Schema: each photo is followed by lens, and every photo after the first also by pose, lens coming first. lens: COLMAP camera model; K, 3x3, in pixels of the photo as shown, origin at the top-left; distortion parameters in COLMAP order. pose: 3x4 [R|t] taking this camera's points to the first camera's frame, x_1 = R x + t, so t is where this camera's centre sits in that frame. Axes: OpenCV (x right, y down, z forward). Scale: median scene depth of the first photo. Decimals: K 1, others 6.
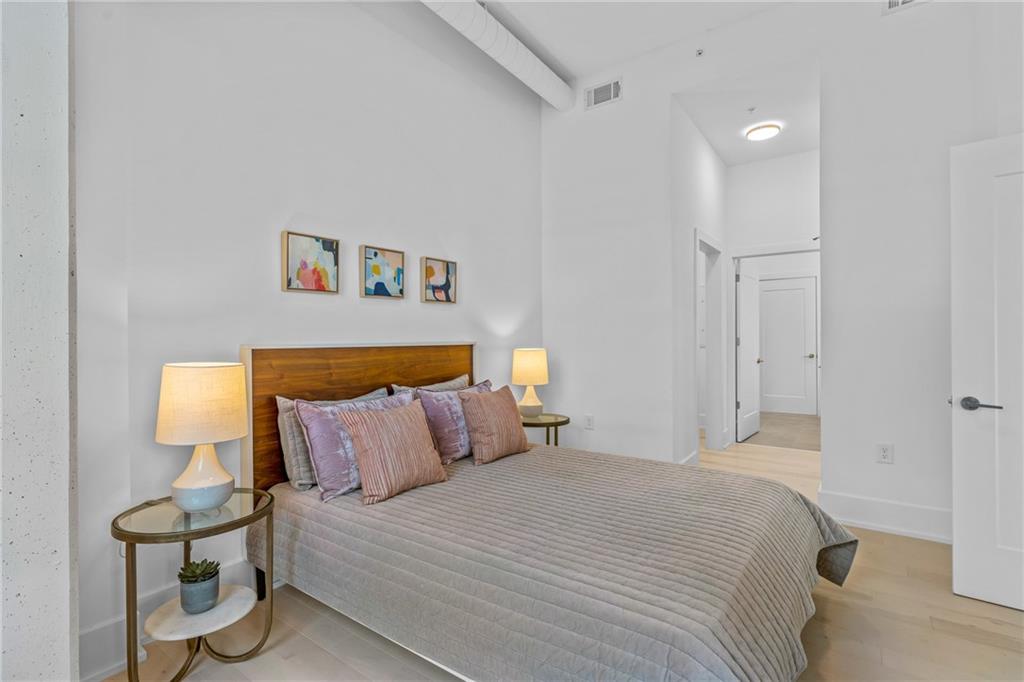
lens RADIAL K [[464.0, 0, 521.5], [0, 464.0, 339.2], [0, 0, 1]] dist [-0.009285, 0.004051]
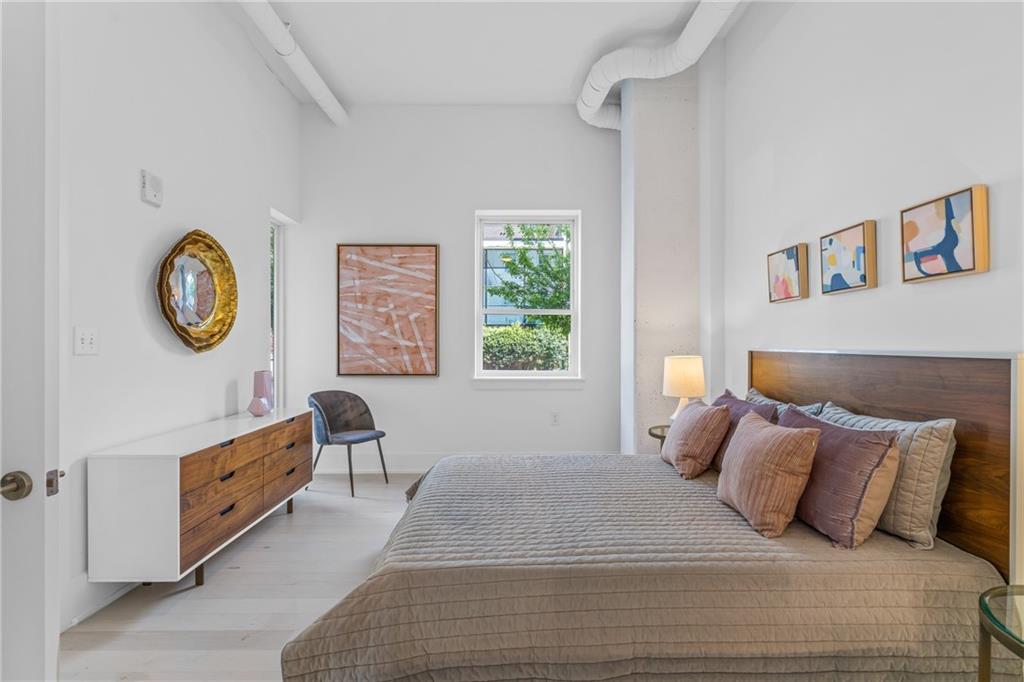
lens RADIAL K [[464.0, 0, 512.5], [0, 464.0, 347.0], [0, 0, 1]] dist [-0.009285, 0.004051]
pose [[-0.803714, 0.010657, -0.594920, 0.624169], [0.003541, 0.999908, 0.013127, -0.008271], [0.595005, 0.008443, -0.803677, 1.305531]]
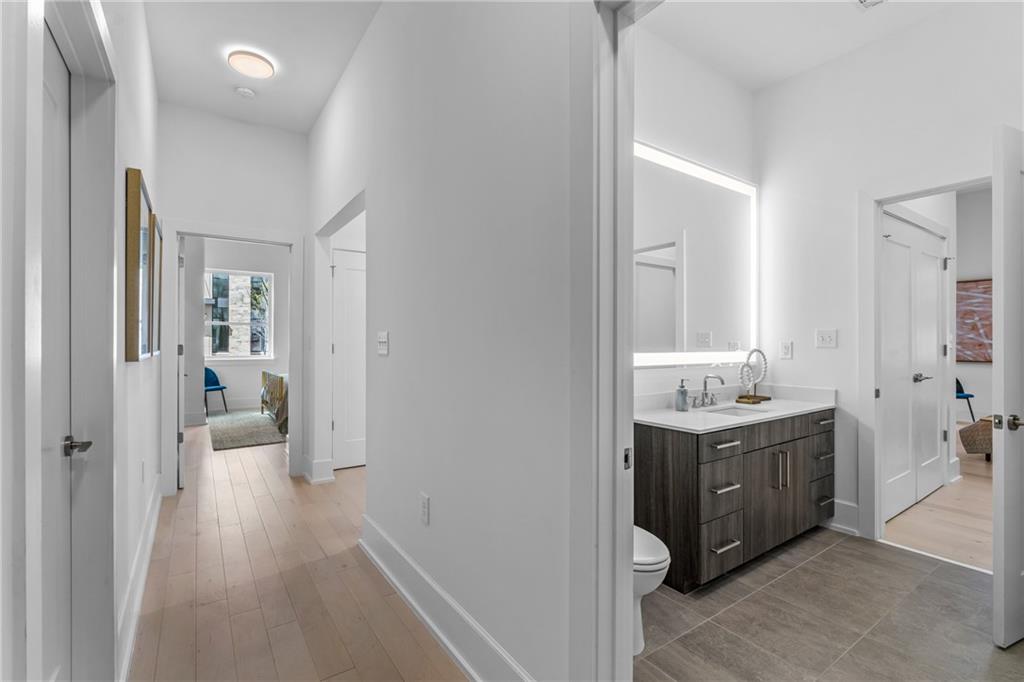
lens RADIAL K [[464.0, 0, 514.0], [0, 464.0, 337.7], [0, 0, 1]] dist [-0.009285, 0.004051]
pose [[-0.941747, 0.006392, 0.336260, 1.529137], [0.005018, 0.999975, -0.004952, -0.024273], [-0.336284, -0.002976, -0.941756, 2.977240]]
